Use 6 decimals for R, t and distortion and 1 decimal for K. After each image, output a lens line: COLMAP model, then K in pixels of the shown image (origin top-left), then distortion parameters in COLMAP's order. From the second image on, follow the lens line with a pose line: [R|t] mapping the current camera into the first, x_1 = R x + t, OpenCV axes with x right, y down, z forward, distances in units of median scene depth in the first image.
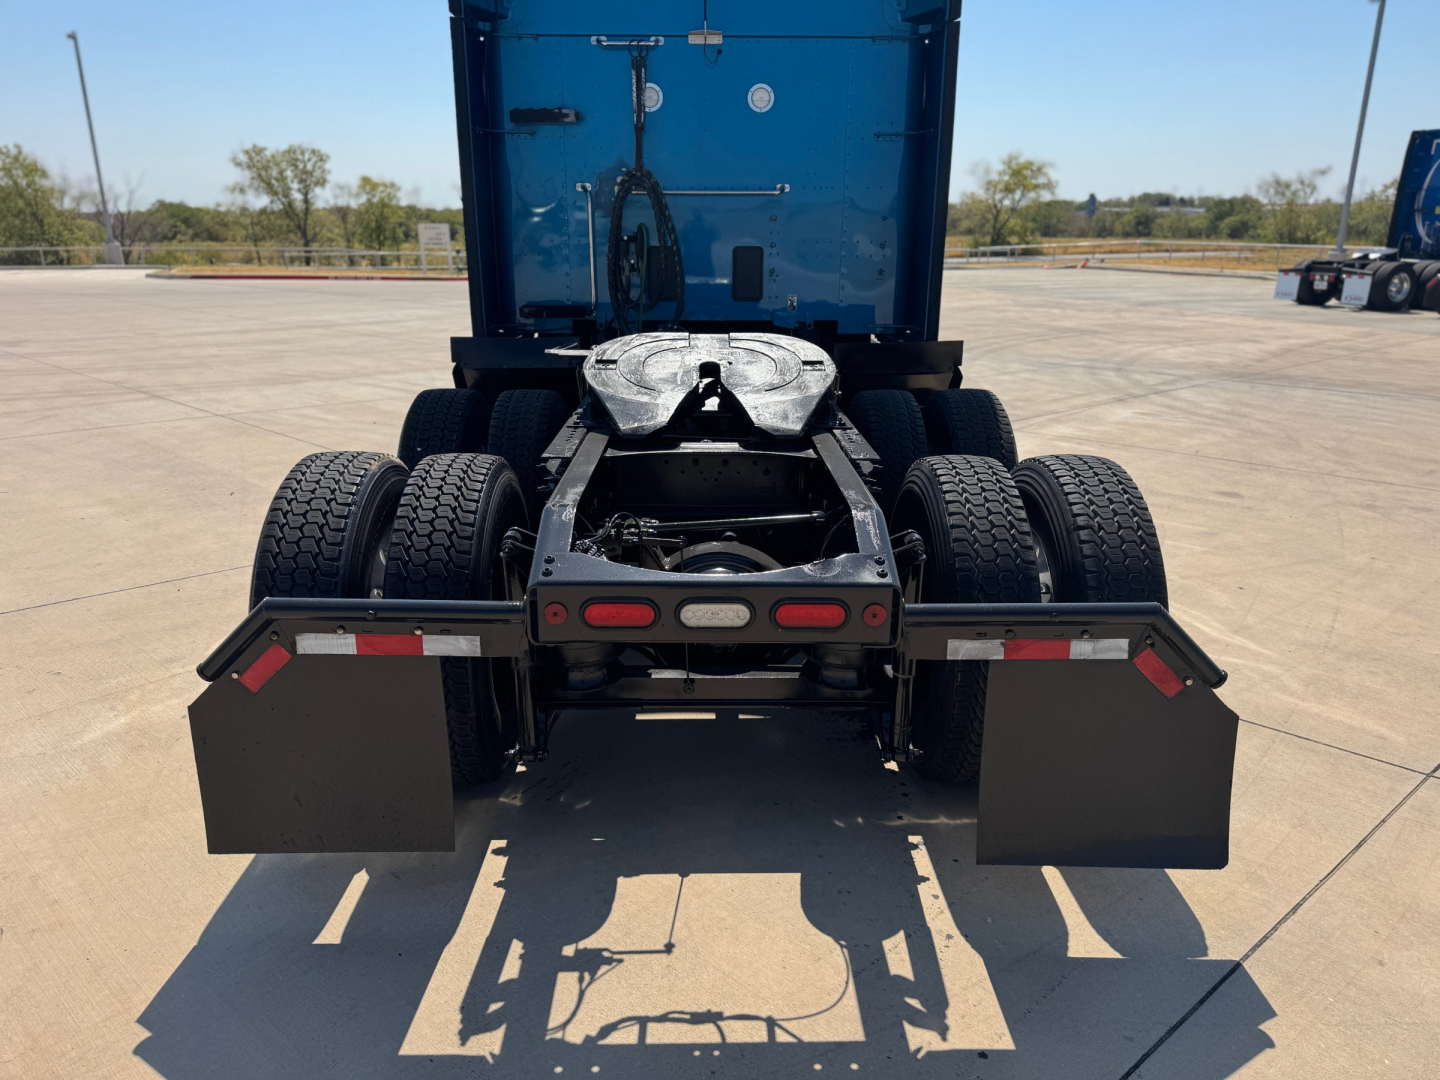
lens RADIAL K [[1016.7, 0, 711.2], [0, 1016.7, 549.2], [0, 0, 1]] dist [0.033953, -0.047747]
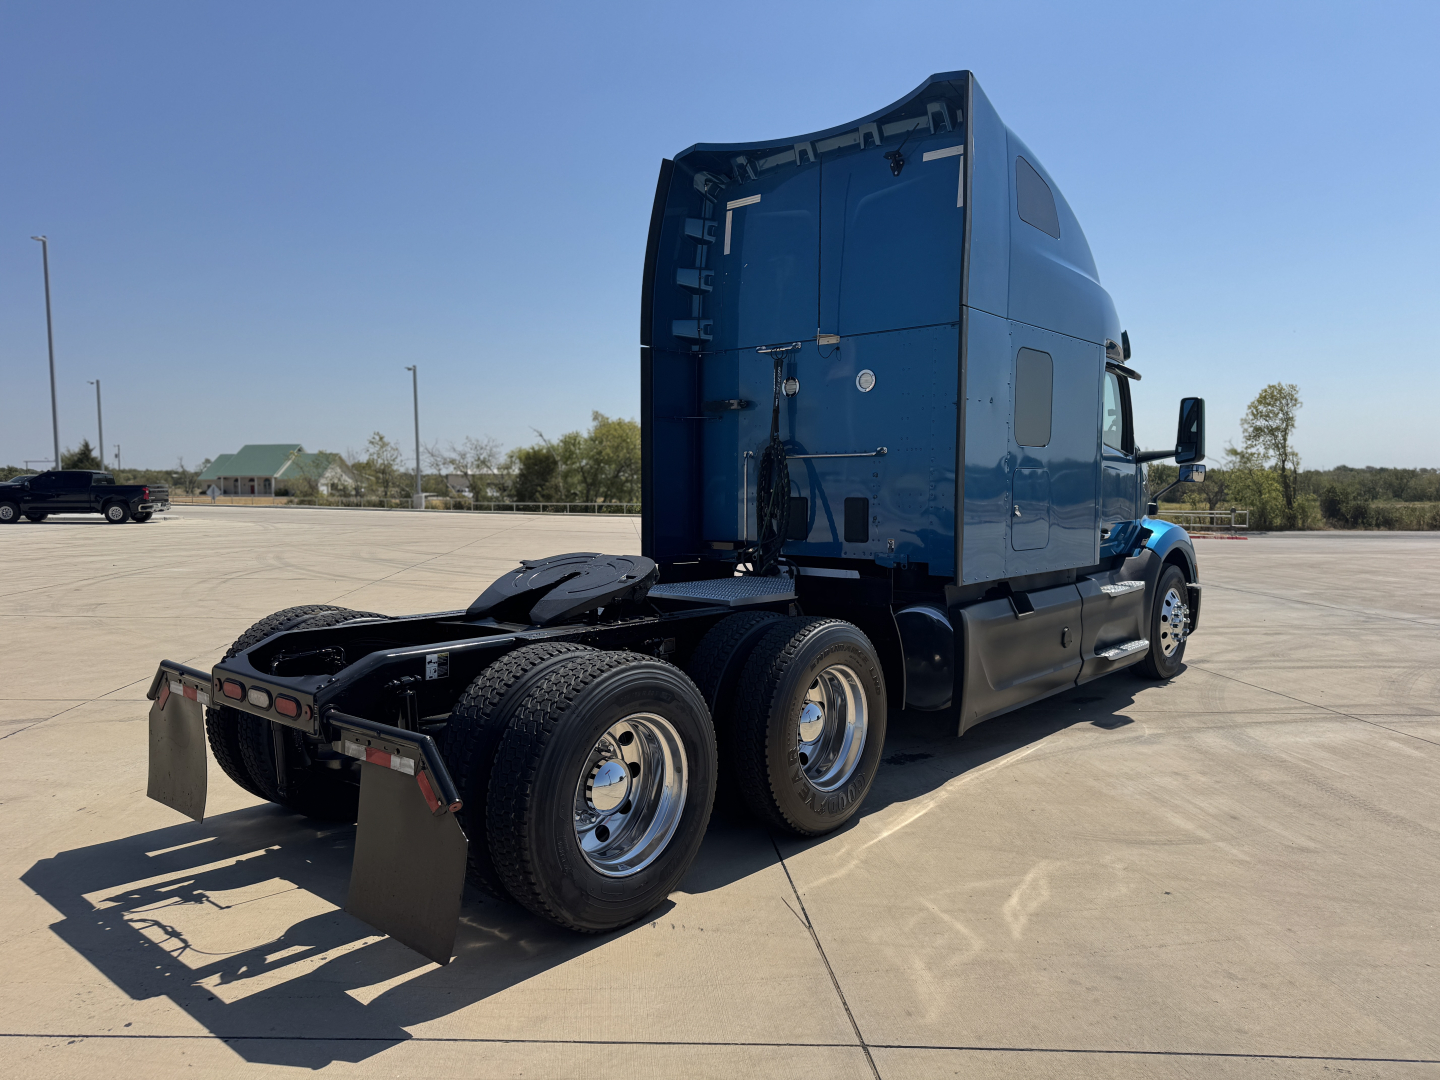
lens RADIAL K [[1016.7, 0, 718.1], [0, 1016.7, 536.5], [0, 0, 1]] dist [0.033953, -0.047747]
pose [[0.747668, 0.030976, -0.663349, 1.596489], [-0.199615, 0.963198, -0.180009, -0.038085], [0.633361, 0.267002, 0.726336, 0.165316]]
